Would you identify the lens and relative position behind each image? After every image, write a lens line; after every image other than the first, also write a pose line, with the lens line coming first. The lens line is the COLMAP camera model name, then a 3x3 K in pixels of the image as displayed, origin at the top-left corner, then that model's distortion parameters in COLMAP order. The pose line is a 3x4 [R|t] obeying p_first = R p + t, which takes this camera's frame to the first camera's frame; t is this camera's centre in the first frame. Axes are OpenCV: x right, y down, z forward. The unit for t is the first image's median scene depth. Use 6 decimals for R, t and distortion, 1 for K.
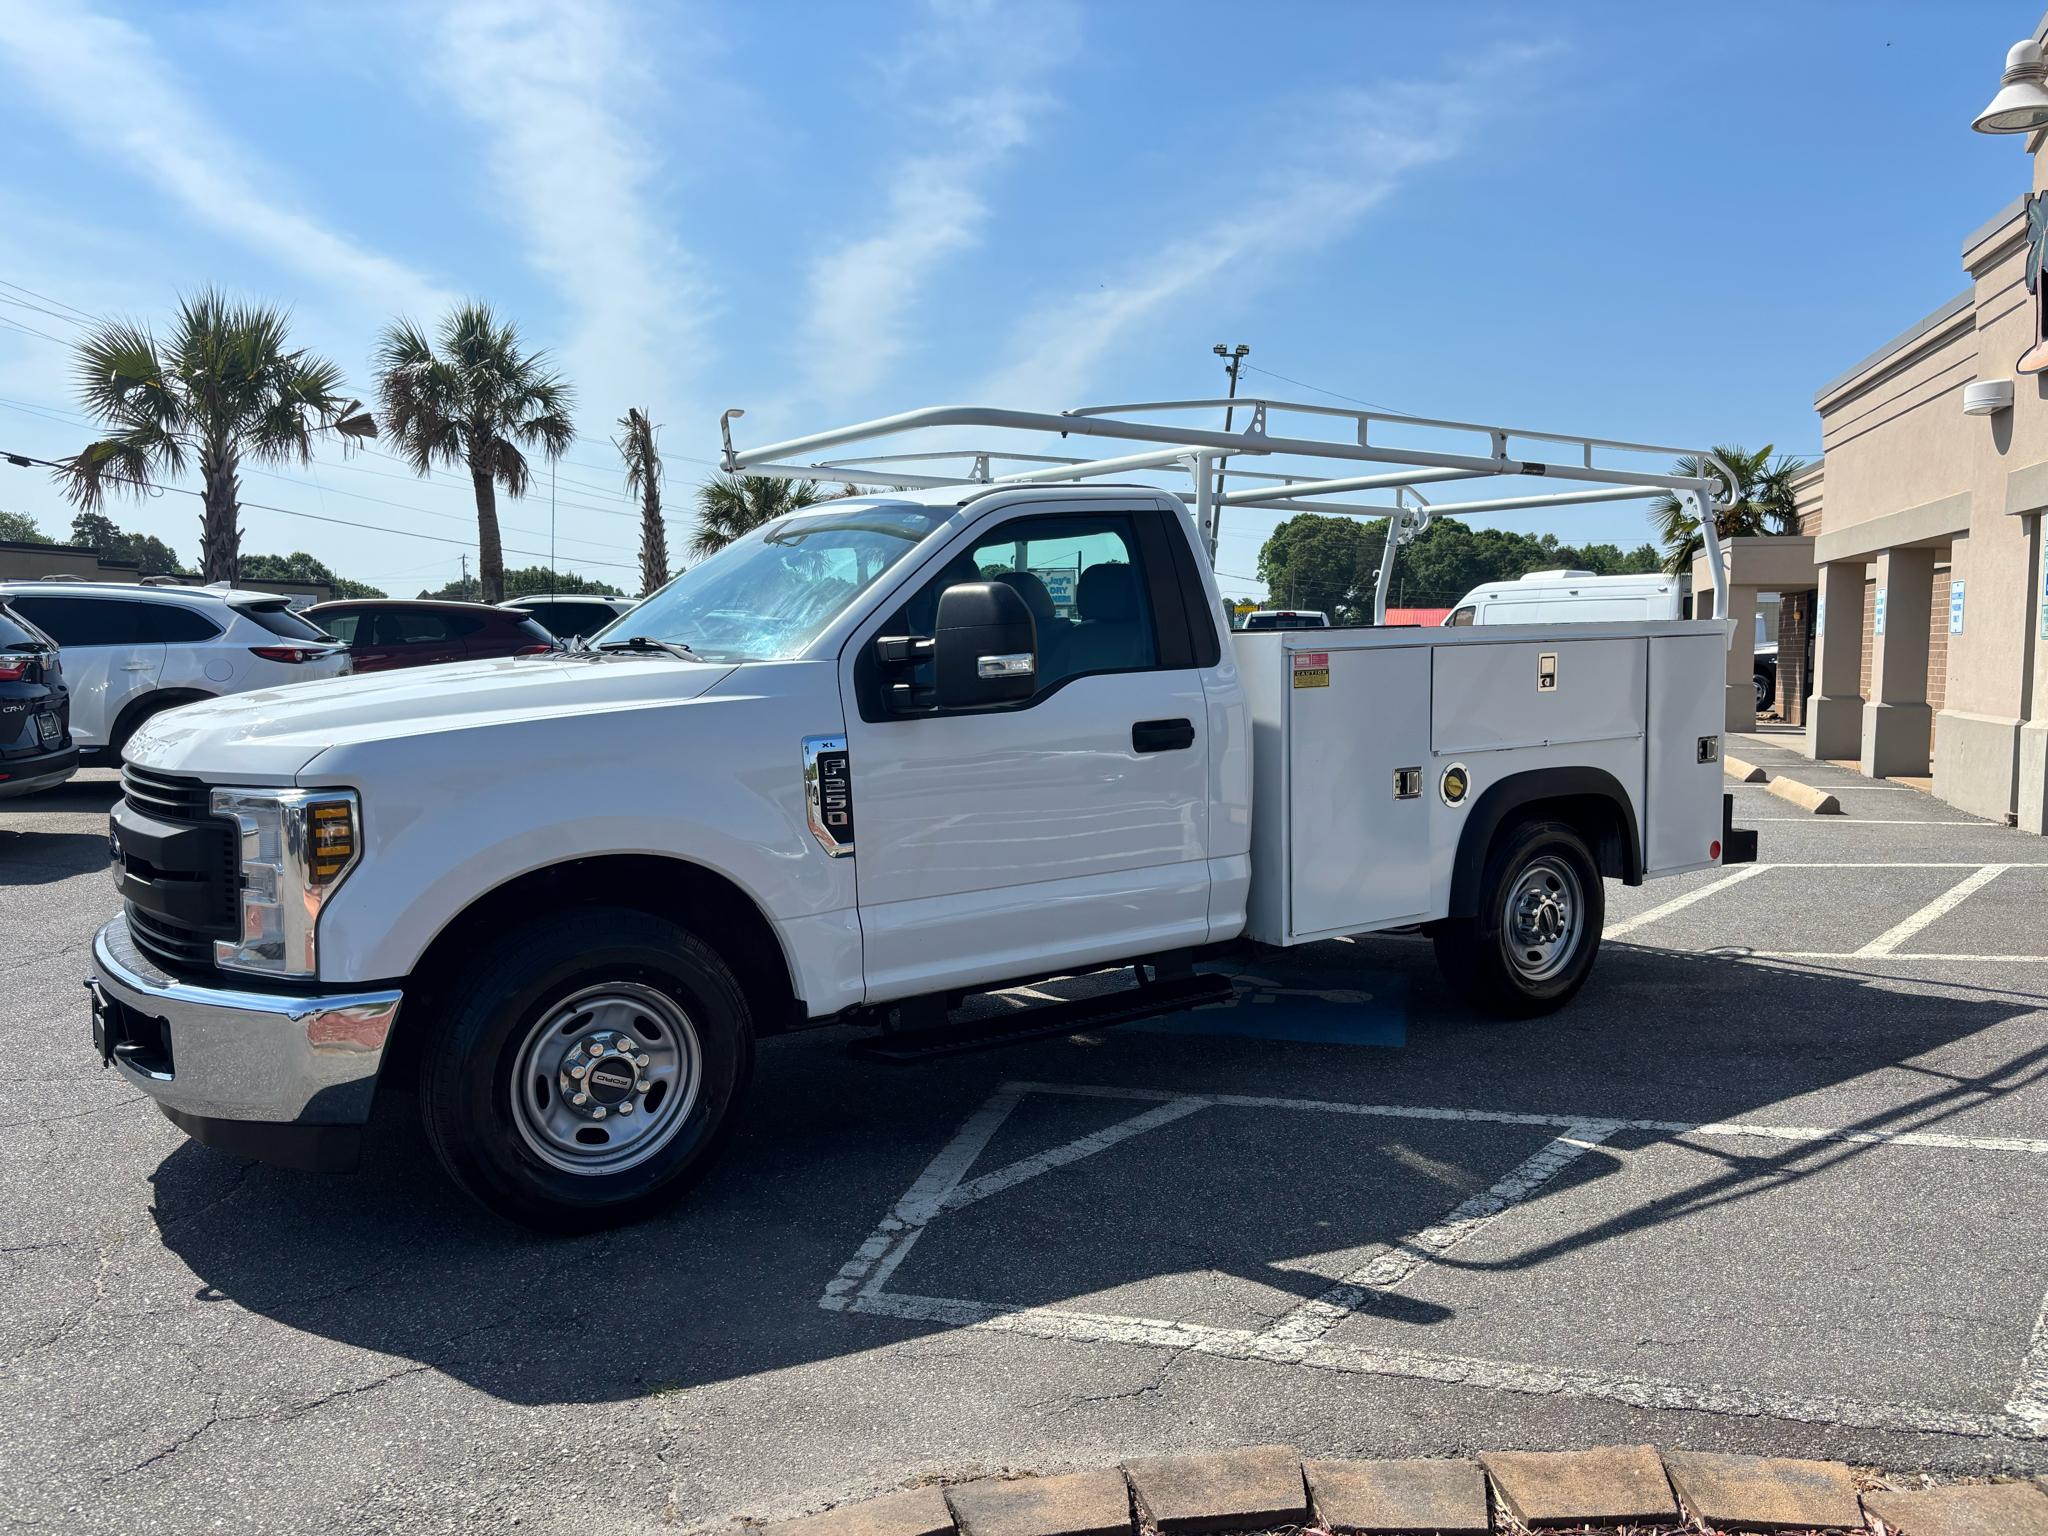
lens RADIAL K [[1557.0, 0, 1041.8], [0, 1557.0, 772.1], [0, 0, 1]] dist [0.034823, -0.036305]
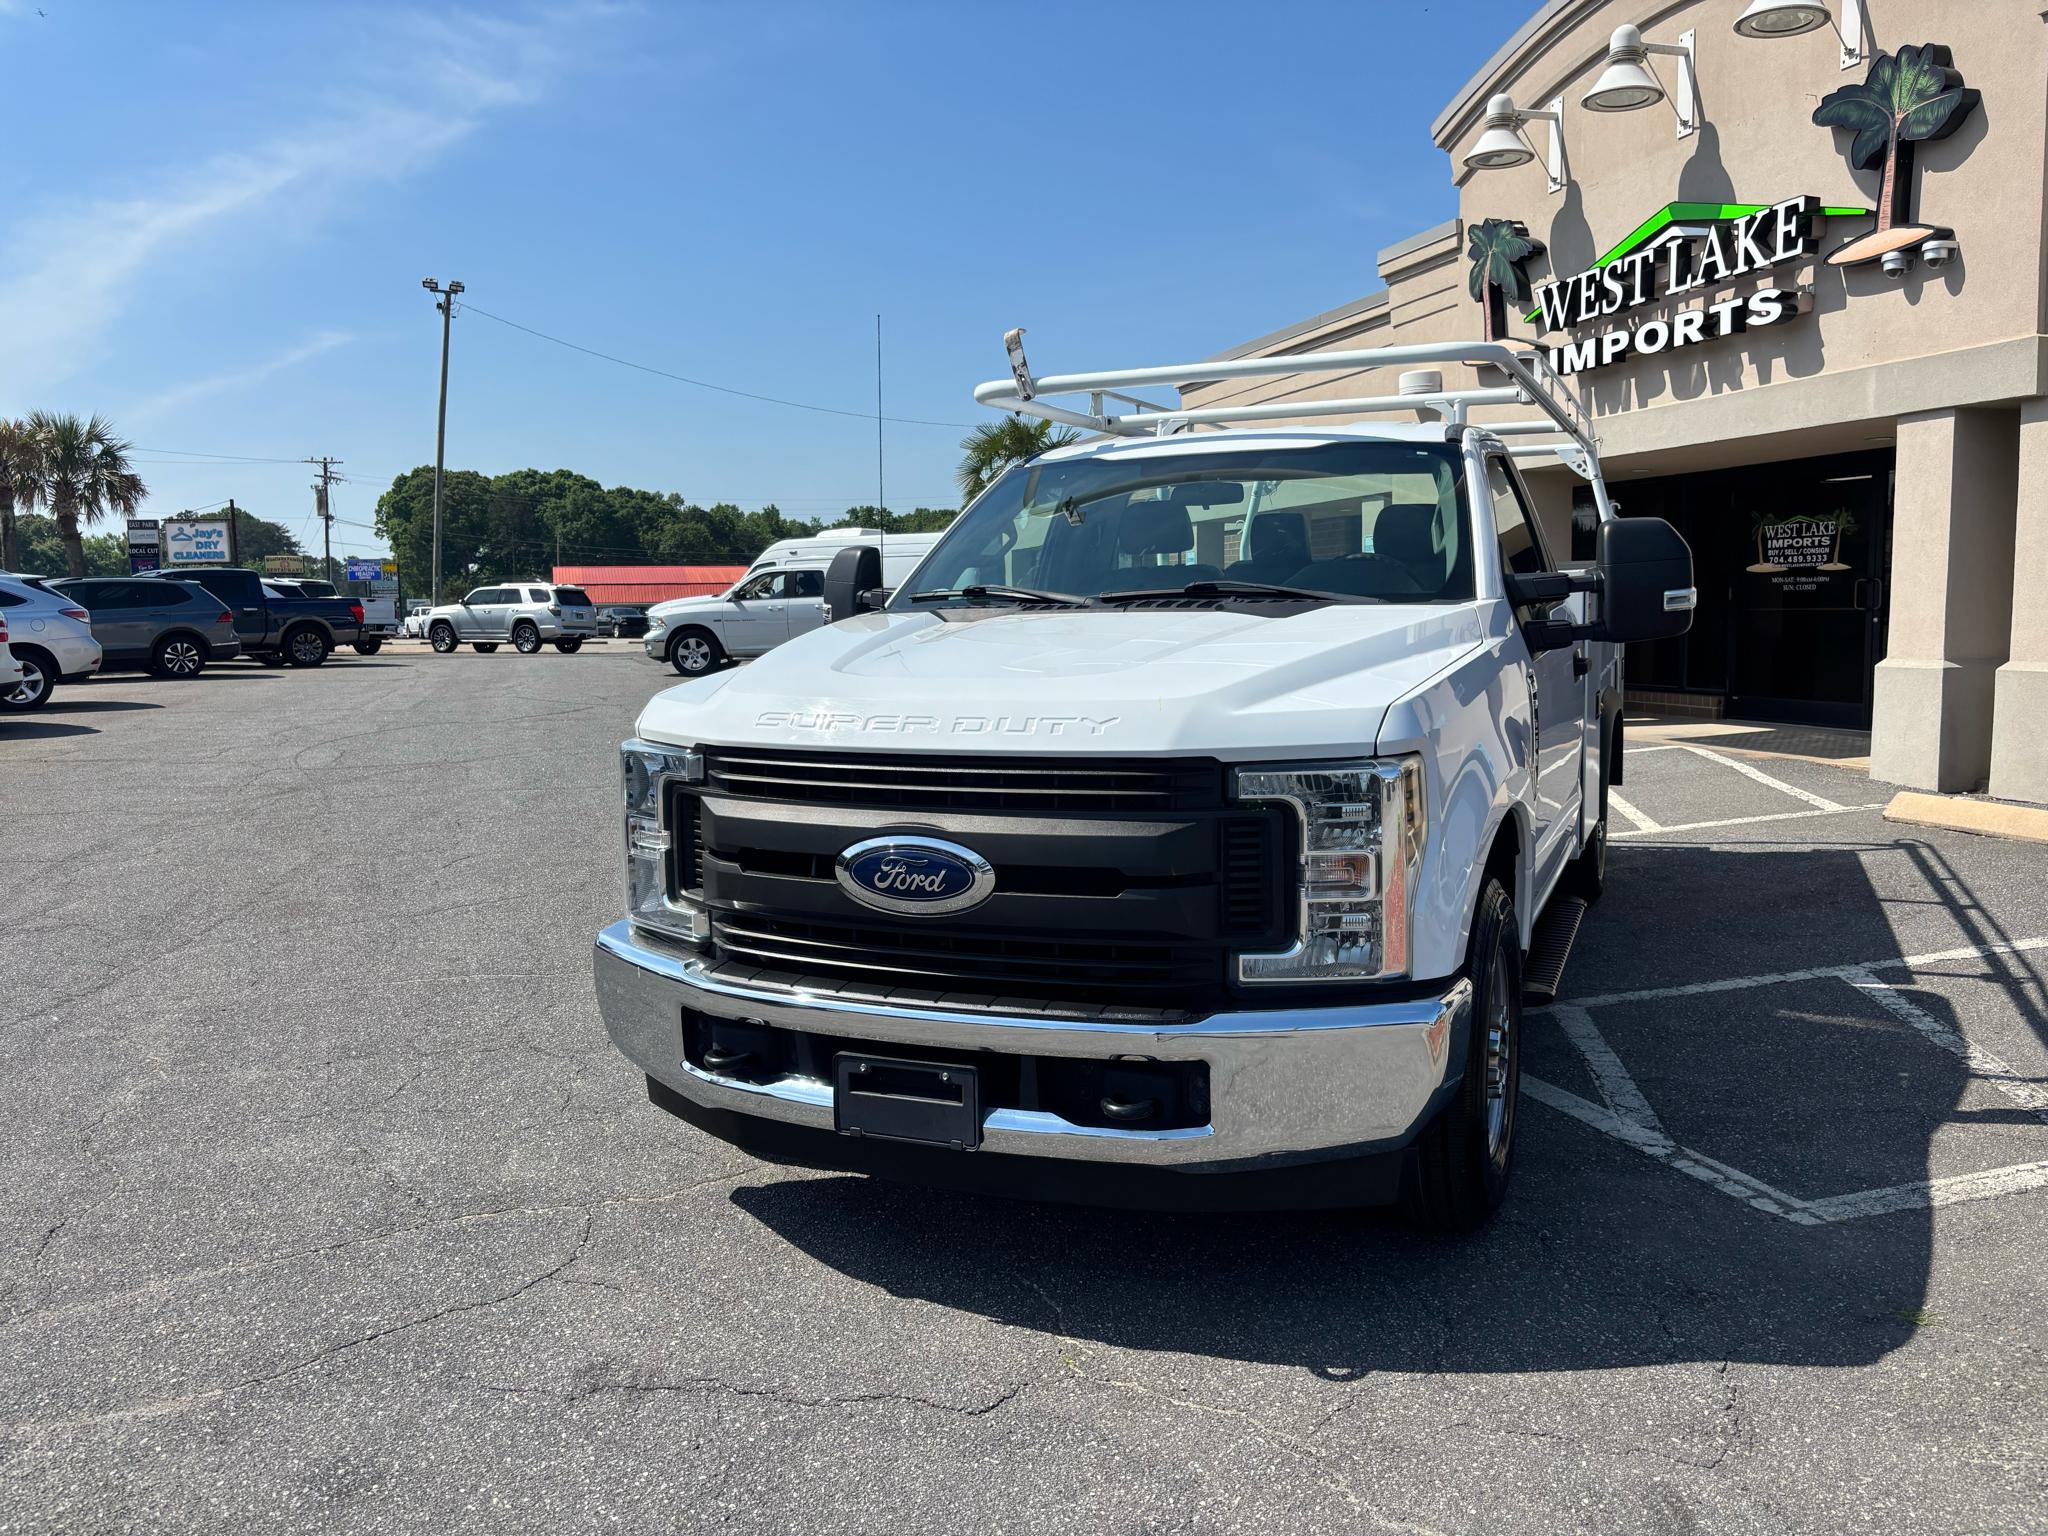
lens RADIAL K [[1557.0, 0, 1038.1], [0, 1557.0, 767.3], [0, 0, 1]] dist [0.034823, -0.036305]
pose [[0.853675, -0.075329, 0.515330, -0.677664], [0.063395, 0.997156, 0.040743, -0.019013], [-0.516933, -0.002112, 0.856023, 0.239631]]
